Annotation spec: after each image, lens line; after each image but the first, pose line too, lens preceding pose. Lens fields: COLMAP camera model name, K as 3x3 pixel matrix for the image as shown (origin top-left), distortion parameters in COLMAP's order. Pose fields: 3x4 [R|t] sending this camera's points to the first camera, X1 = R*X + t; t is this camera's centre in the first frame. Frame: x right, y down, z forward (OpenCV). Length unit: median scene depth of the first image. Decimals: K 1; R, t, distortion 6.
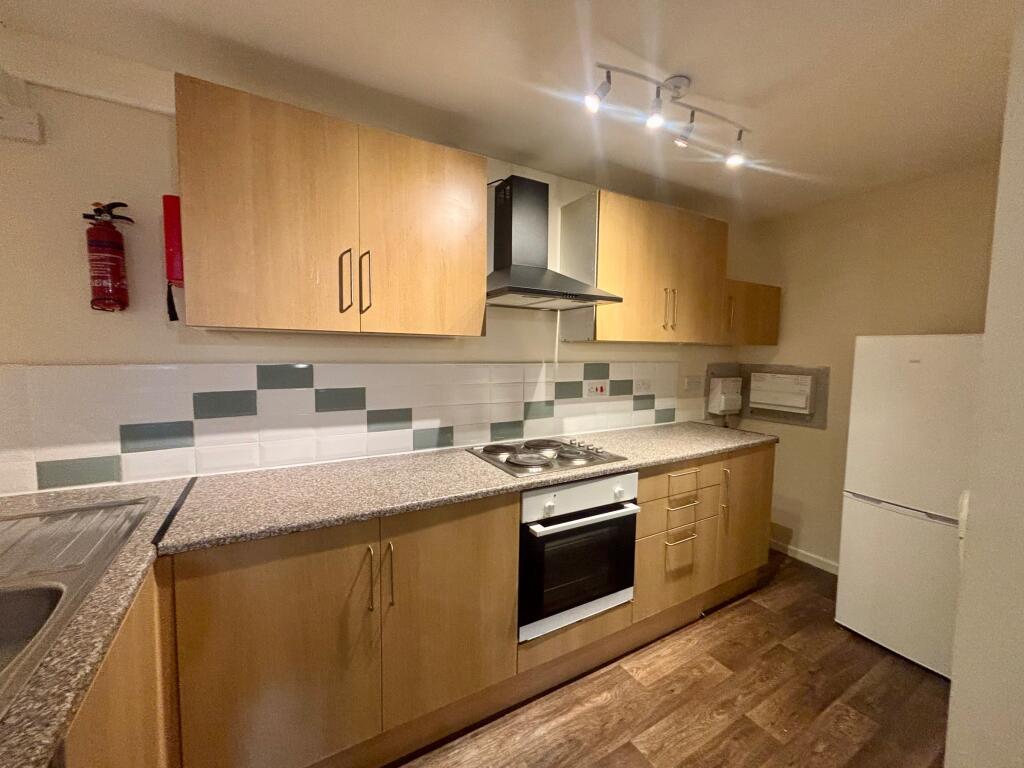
lens RADIAL K [[414.7, 0, 510.3], [0, 414.7, 381.7], [0, 0, 1]] dist [0.001706, -0.000852]
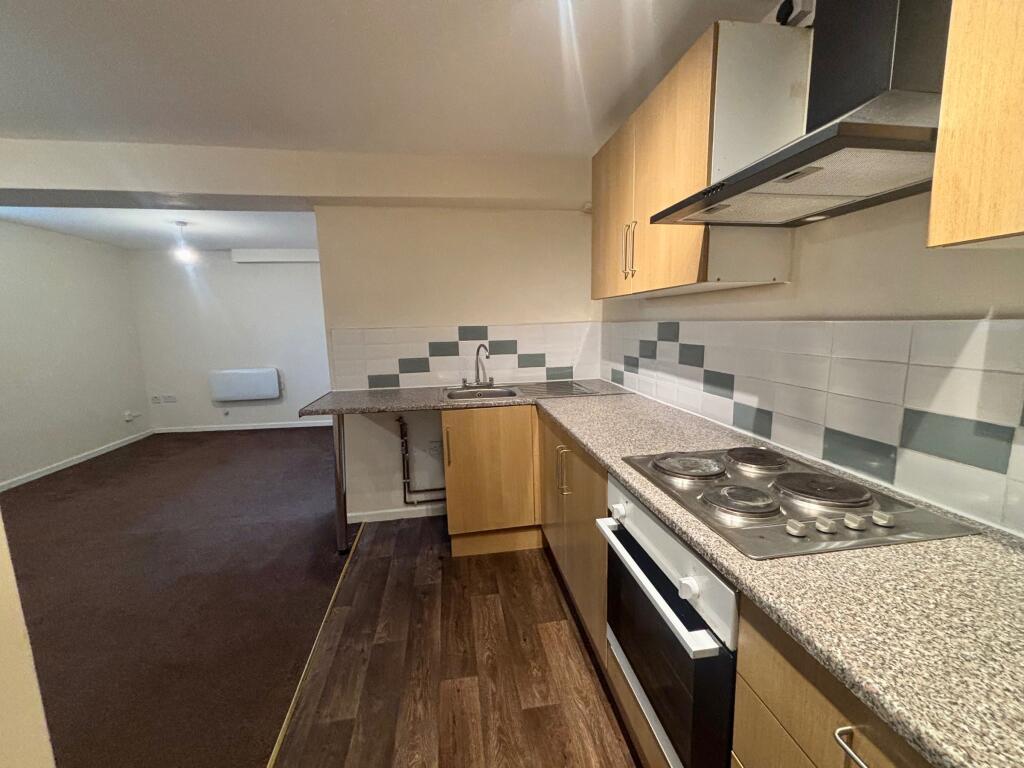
lens RADIAL K [[414.7, 0, 517.6], [0, 414.7, 388.4], [0, 0, 1]] dist [0.001706, -0.000852]
pose [[-0.357377, 0.141380, -0.923197, 0.621525], [-0.054505, 0.983634, 0.171735, -0.026345], [0.932368, 0.111693, -0.343822, 0.798366]]
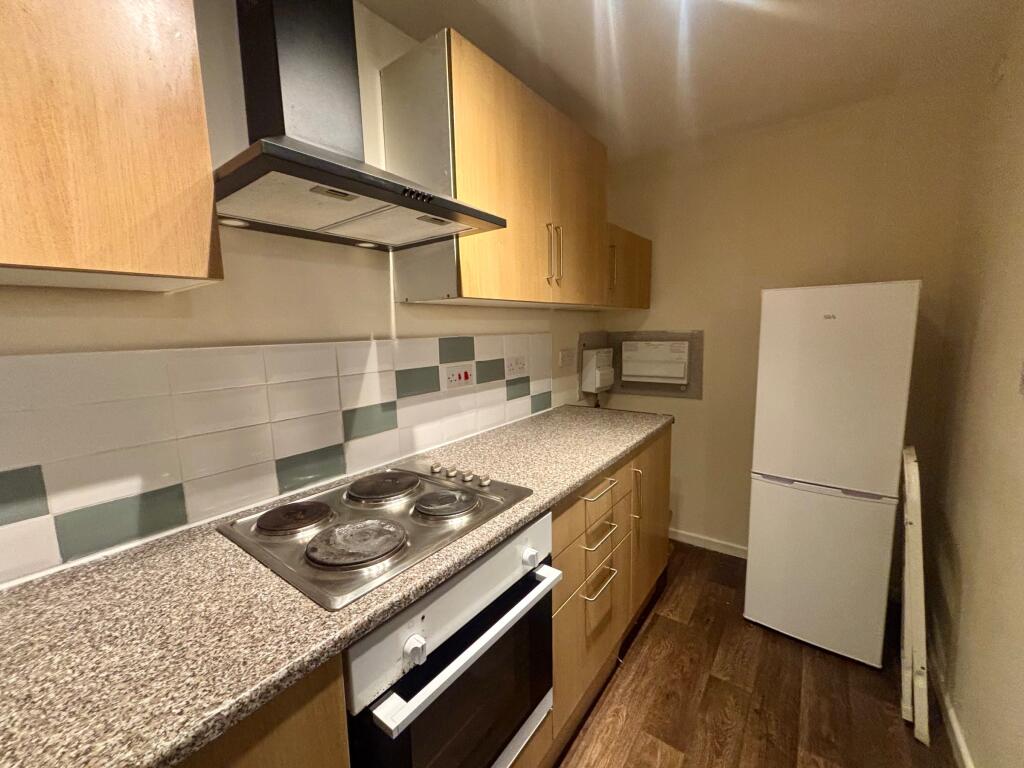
lens RADIAL K [[414.7, 0, 512.4], [0, 414.7, 382.9], [0, 0, 1]] dist [0.001706, -0.000852]
pose [[0.916477, -0.086368, 0.390655, 0.029772], [0.065481, 0.995635, 0.066500, -0.011548], [-0.394694, -0.035365, 0.918132, 0.408941]]
